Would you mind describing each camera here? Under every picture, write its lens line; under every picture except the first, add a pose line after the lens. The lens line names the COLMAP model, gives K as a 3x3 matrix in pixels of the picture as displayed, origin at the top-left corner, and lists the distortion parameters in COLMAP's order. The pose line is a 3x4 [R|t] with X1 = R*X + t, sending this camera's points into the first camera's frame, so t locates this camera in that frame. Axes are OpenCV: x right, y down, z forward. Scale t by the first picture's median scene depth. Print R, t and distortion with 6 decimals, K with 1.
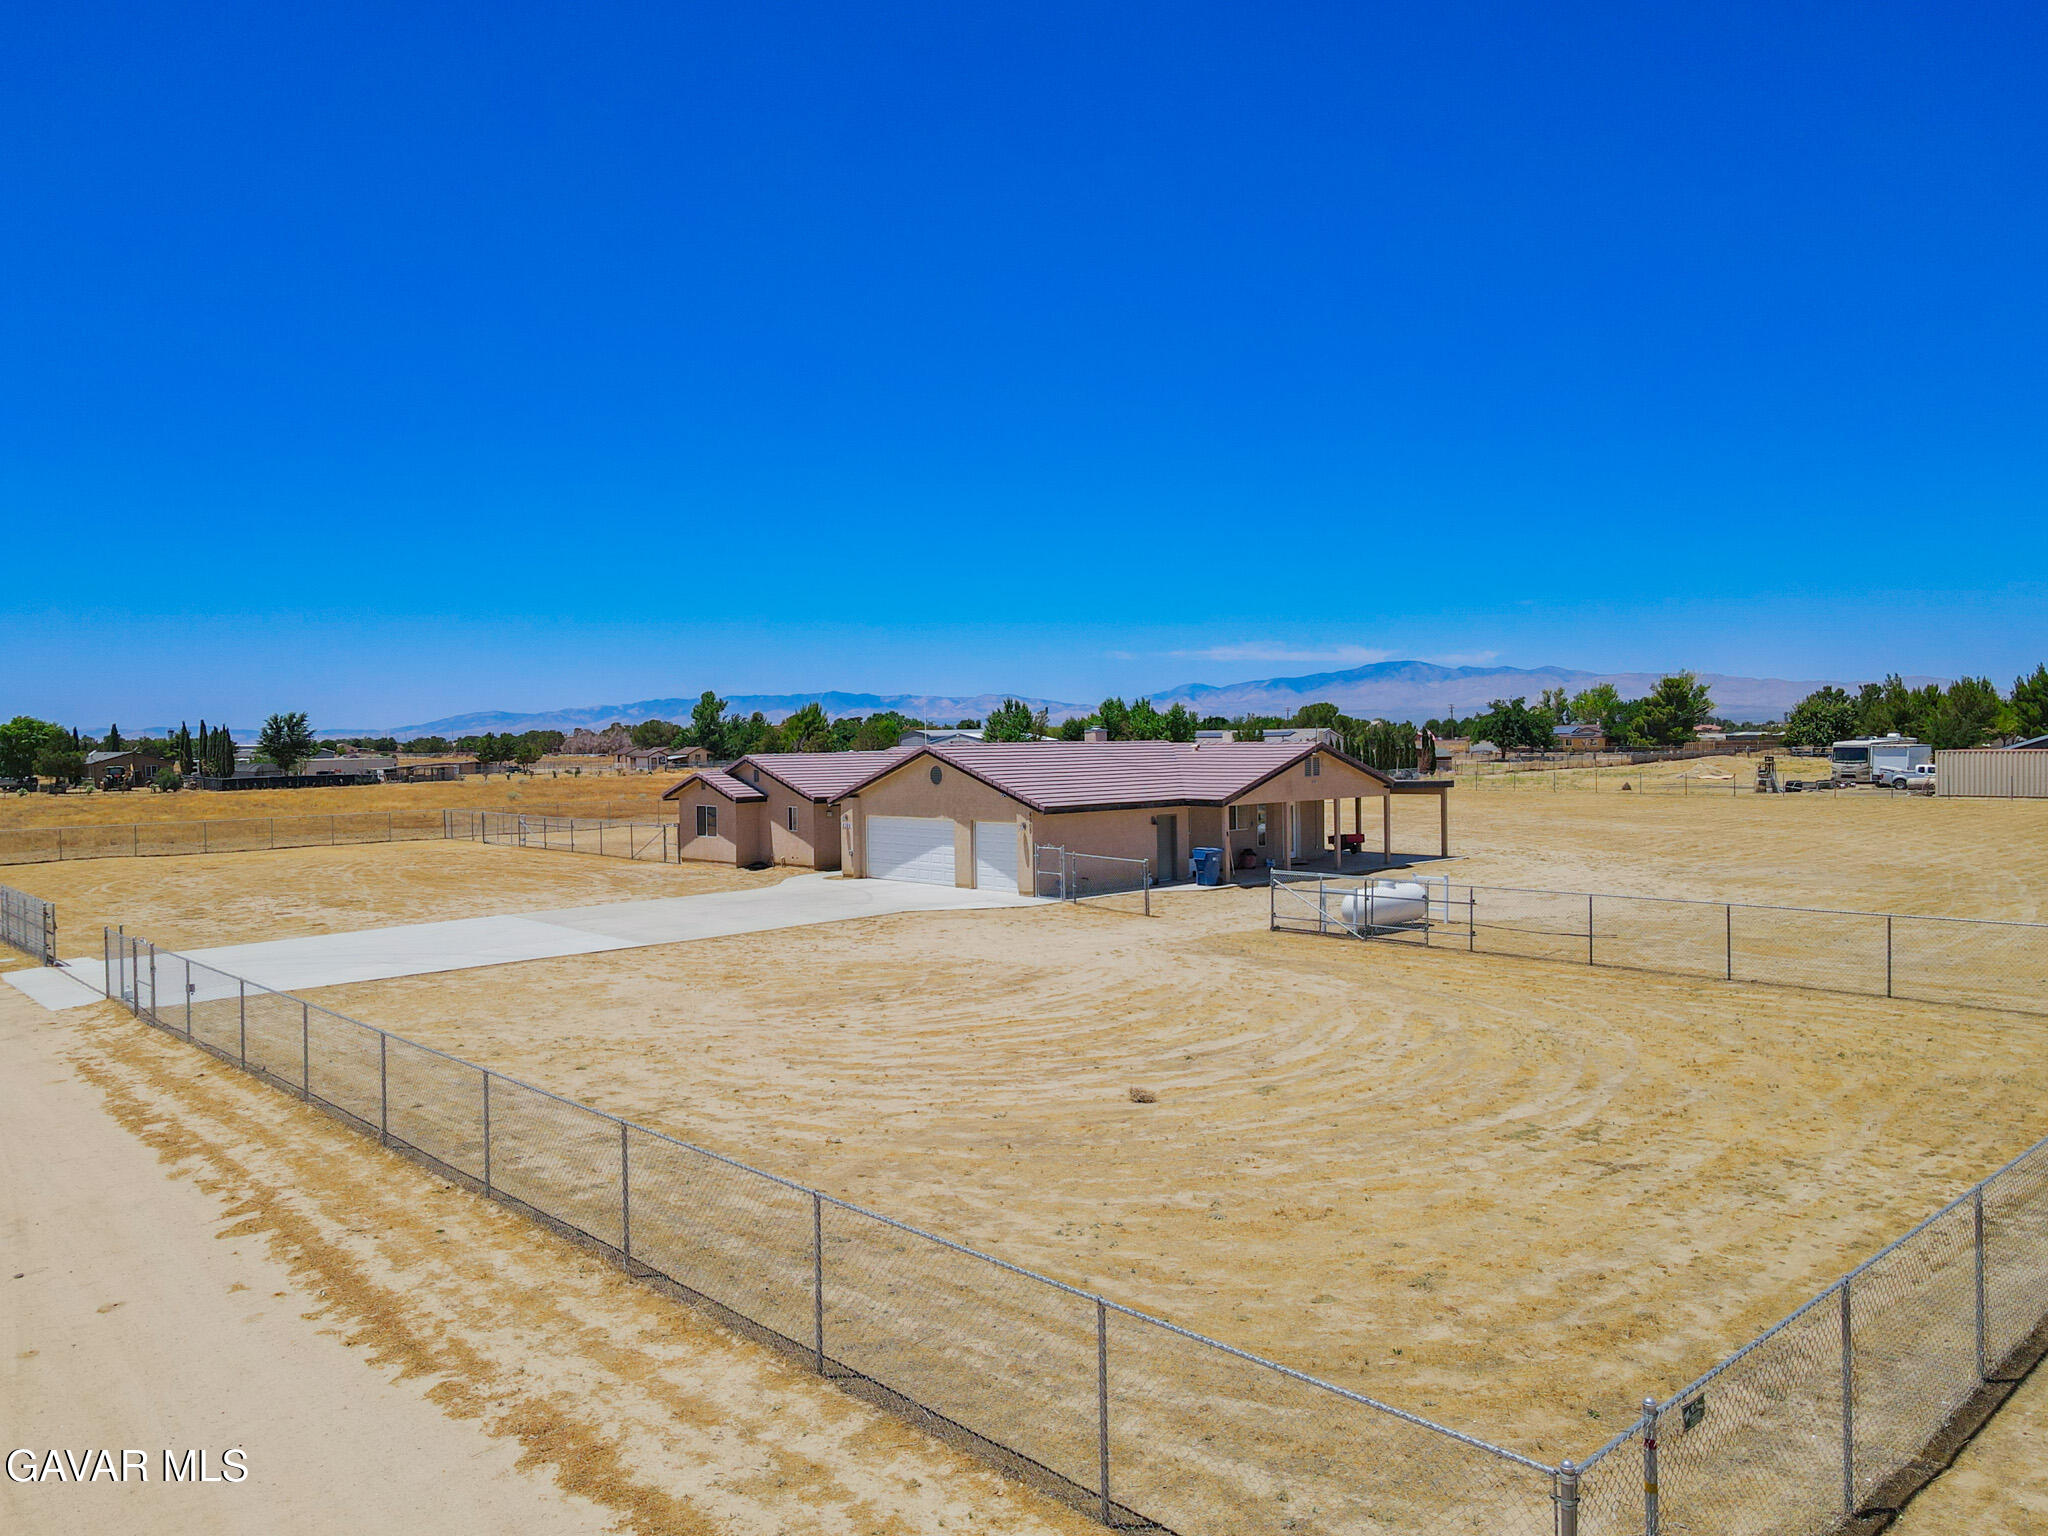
lens RADIAL K [[1509.1, 0, 1013.4], [0, 1509.1, 763.5], [0, 0, 1]] dist [-0.006862, 0.038529]
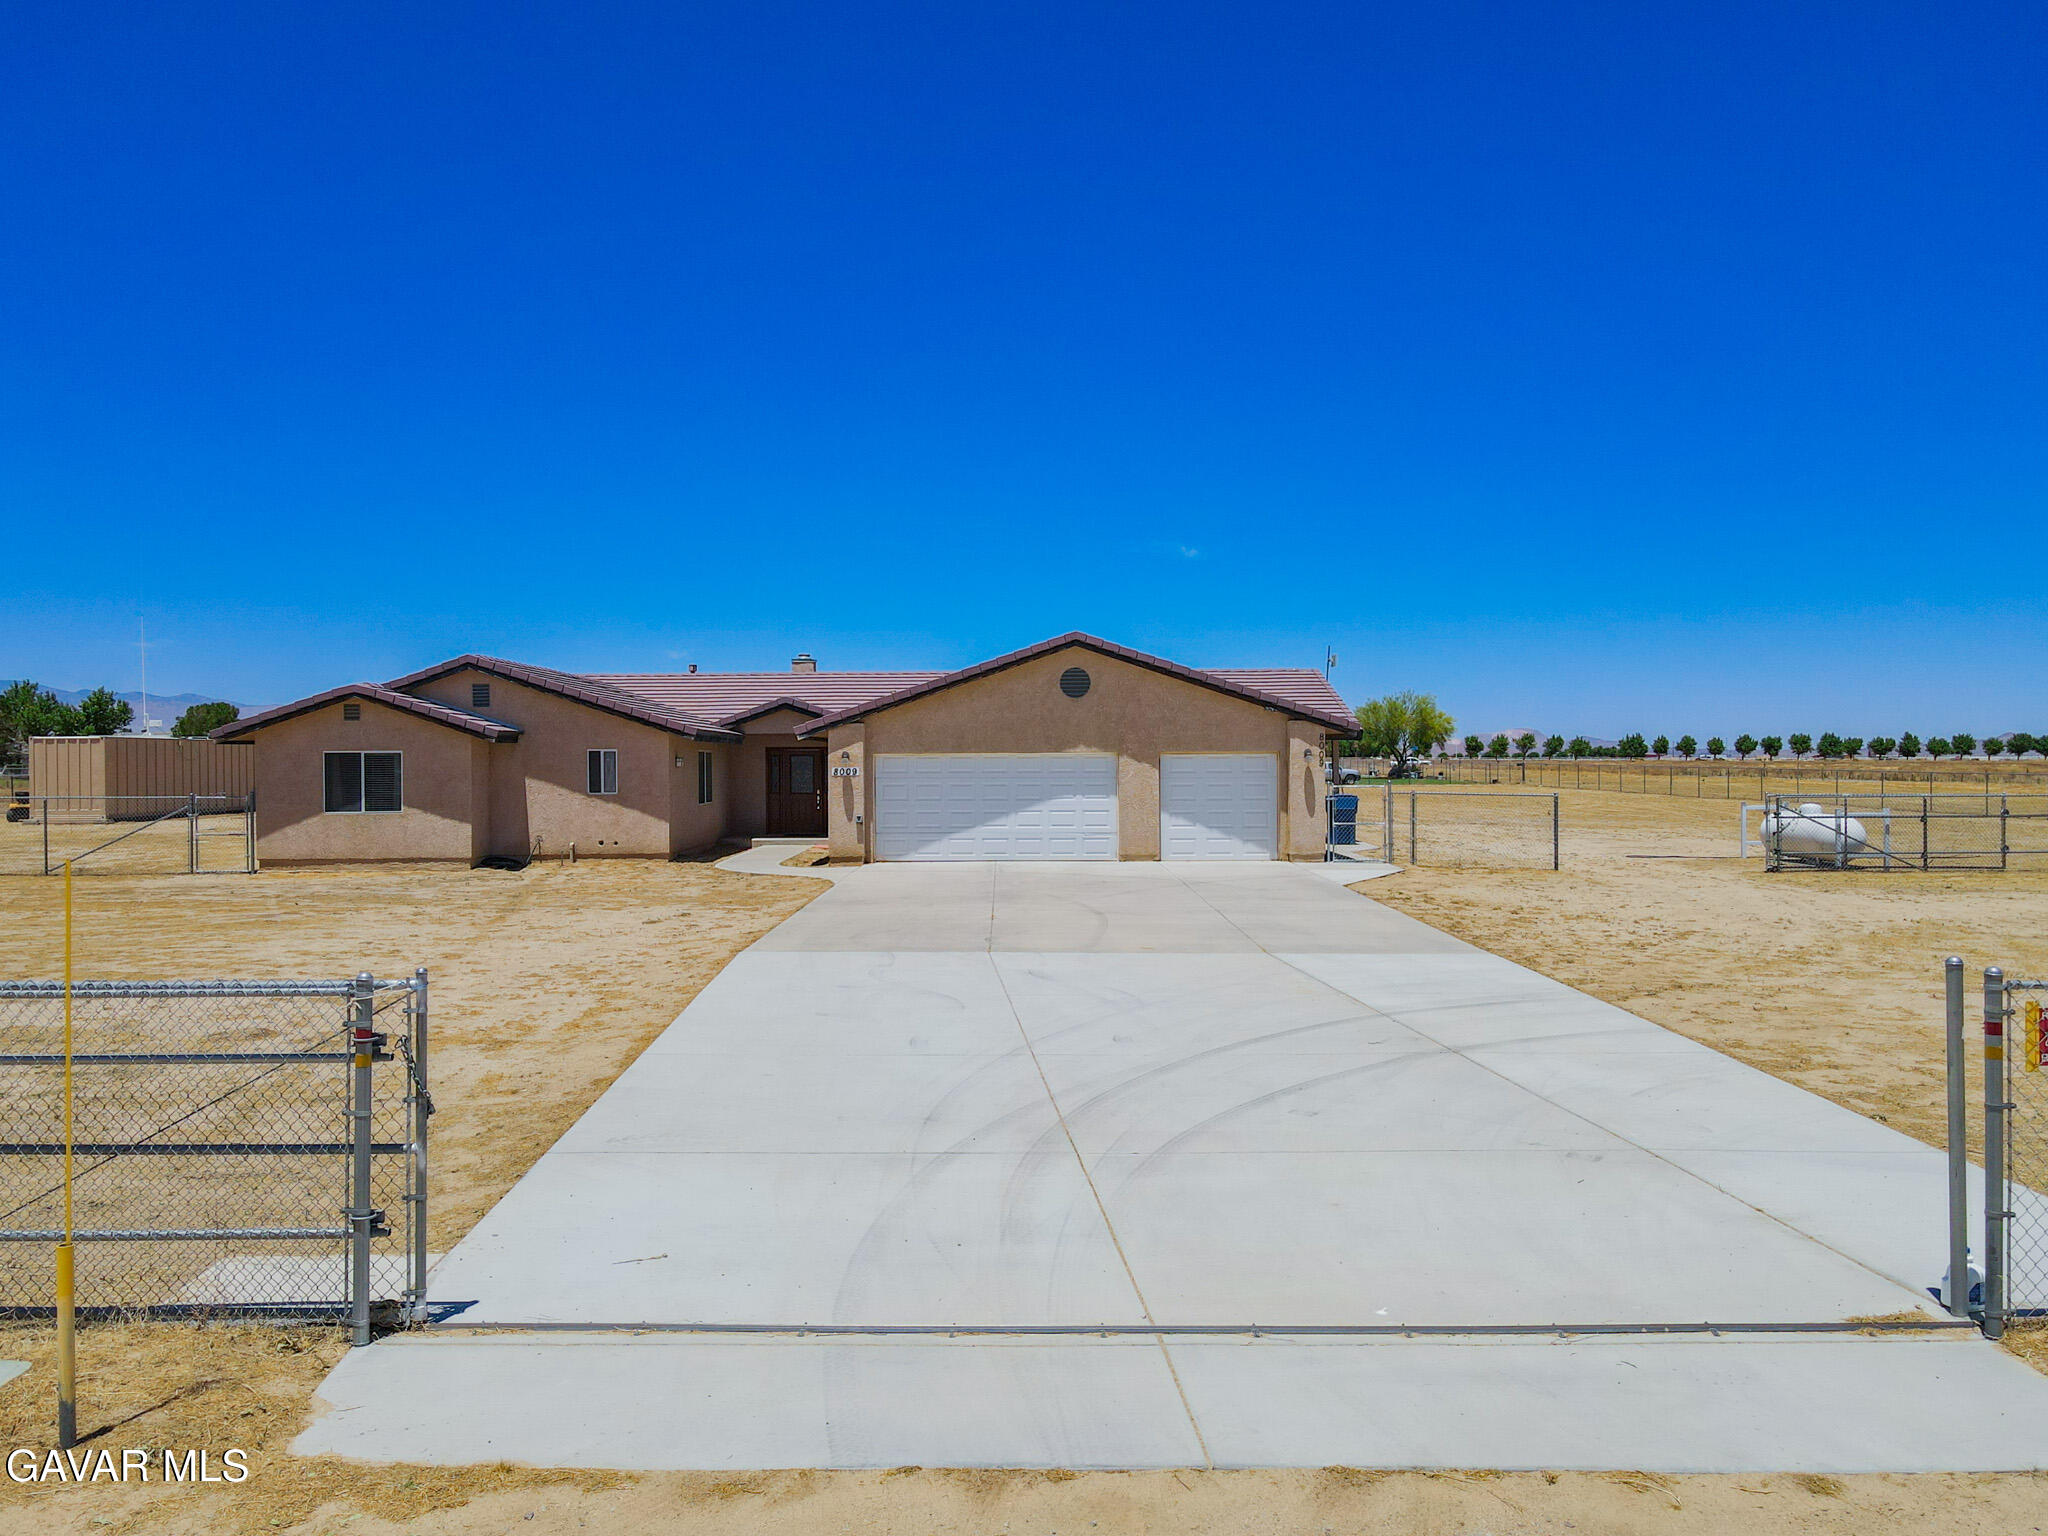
lens RADIAL K [[1510.8, 0, 1012.4], [0, 1510.8, 765.8], [0, 0, 1]] dist [-0.000855, 0.035383]
pose [[0.667589, 0.008413, 0.744483, -0.457683], [0.007379, 0.999812, -0.017915, 0.045698], [-0.744494, 0.017453, 0.667401, 0.527398]]
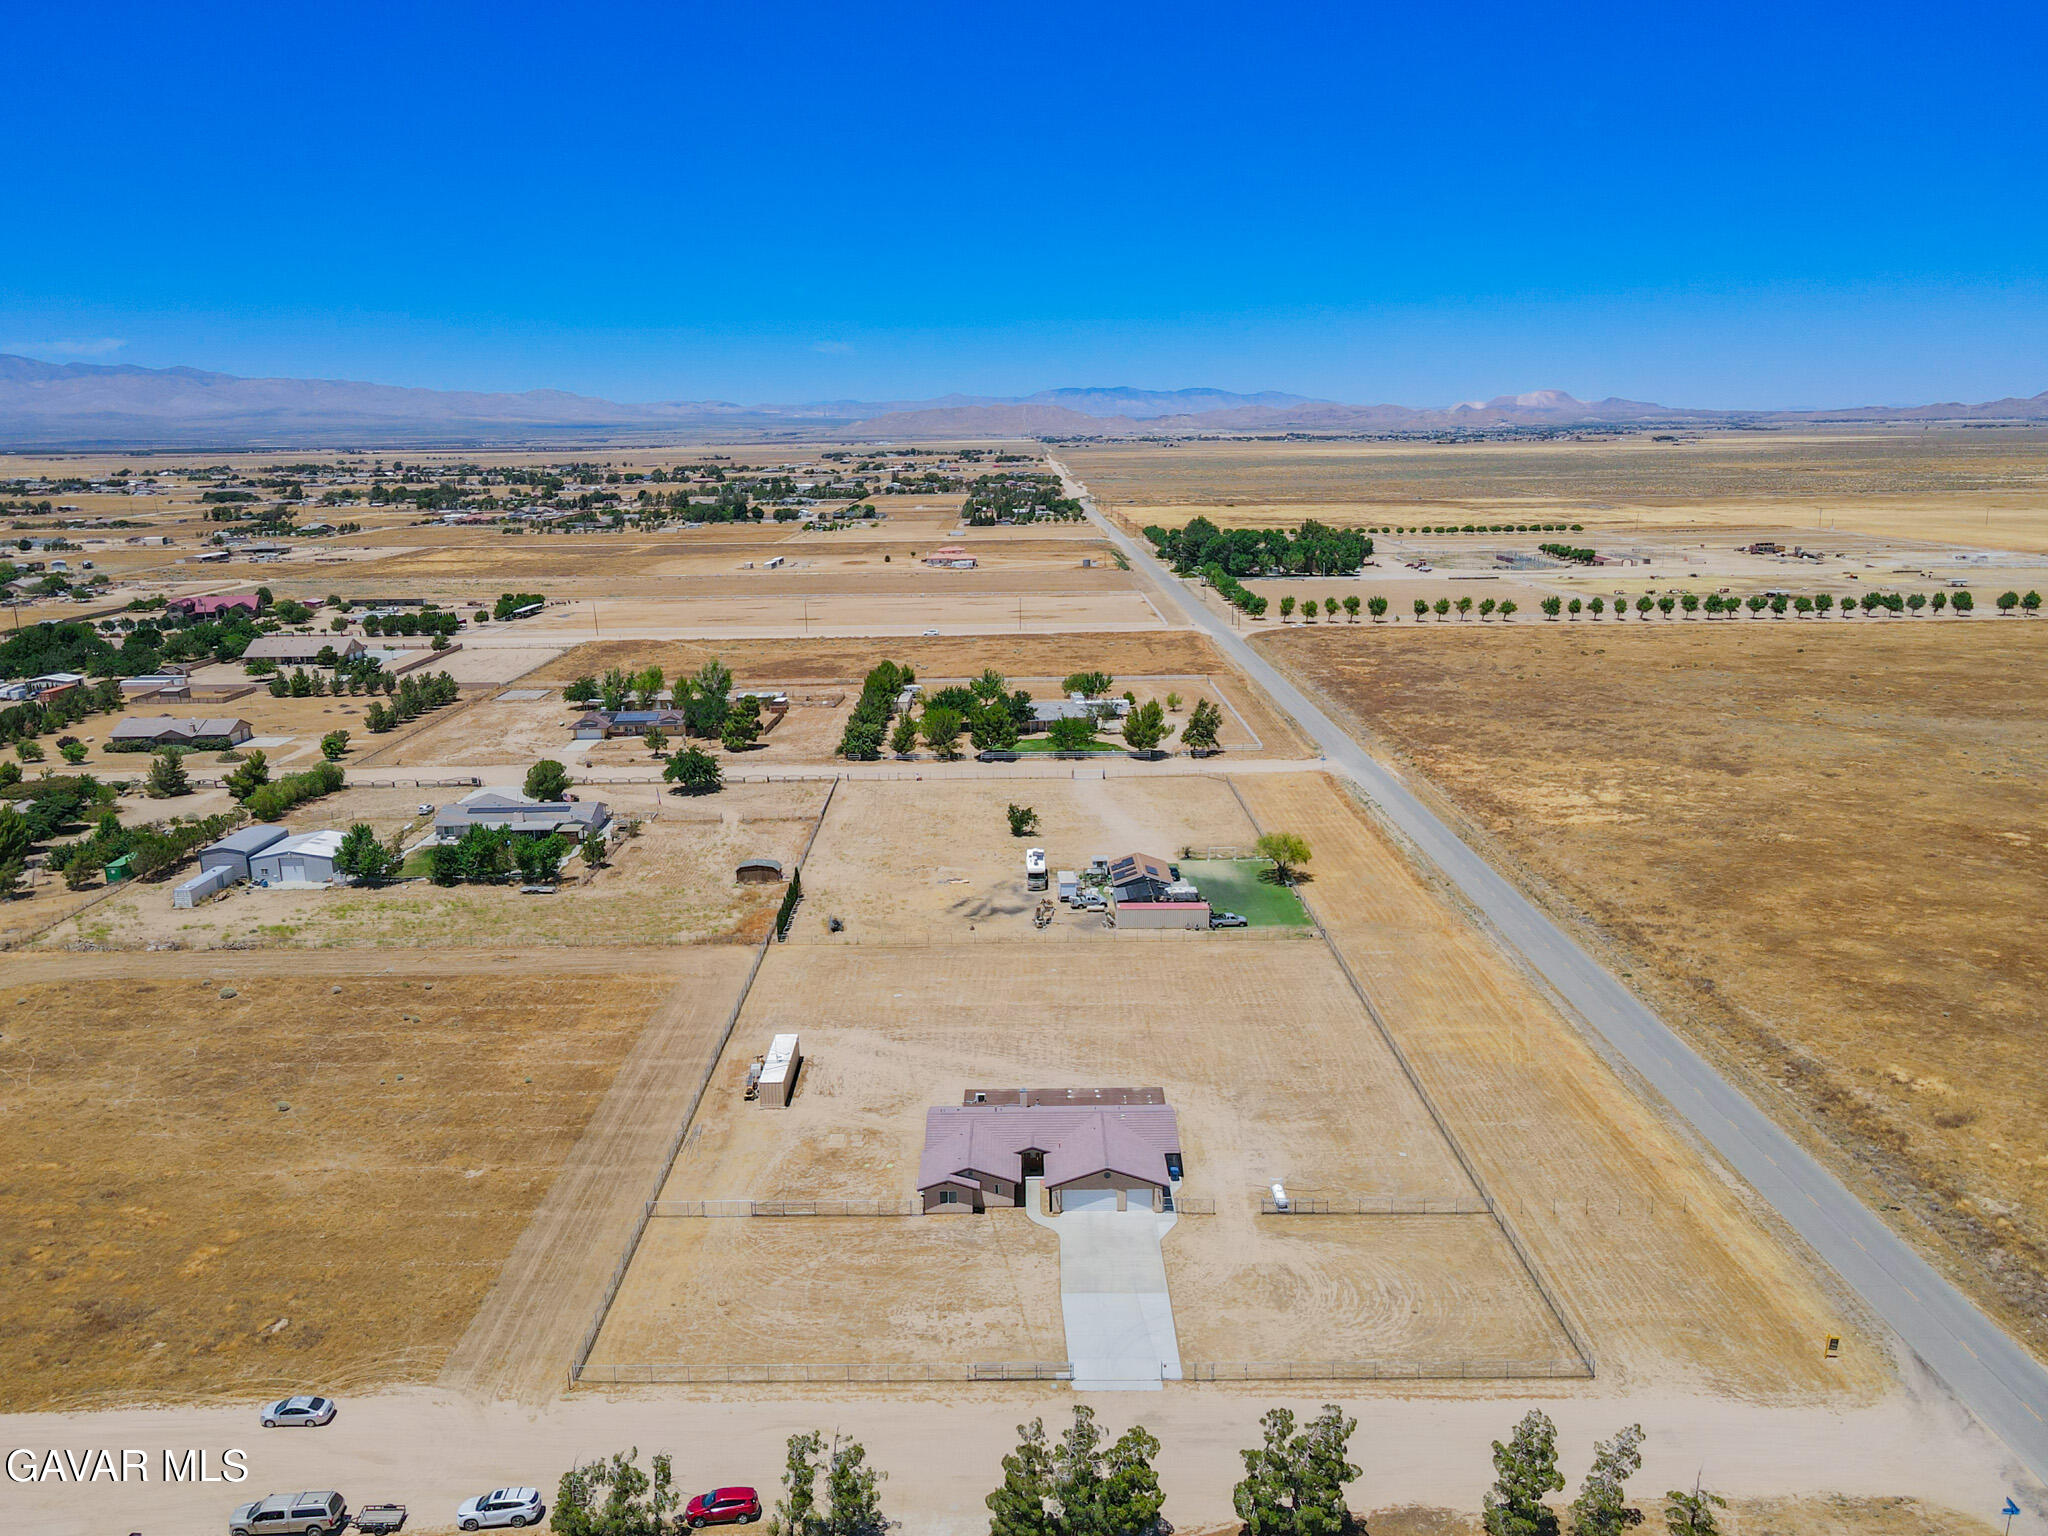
lens RADIAL K [[1509.1, 0, 1013.4], [0, 1509.1, 763.5], [0, 0, 1]] dist [-0.006862, 0.038529]
pose [[0.673095, -0.156716, 0.722761, -1.762791], [0.016438, 0.980219, 0.197232, -1.102026], [-0.739373, -0.120875, 0.662357, -0.521279]]
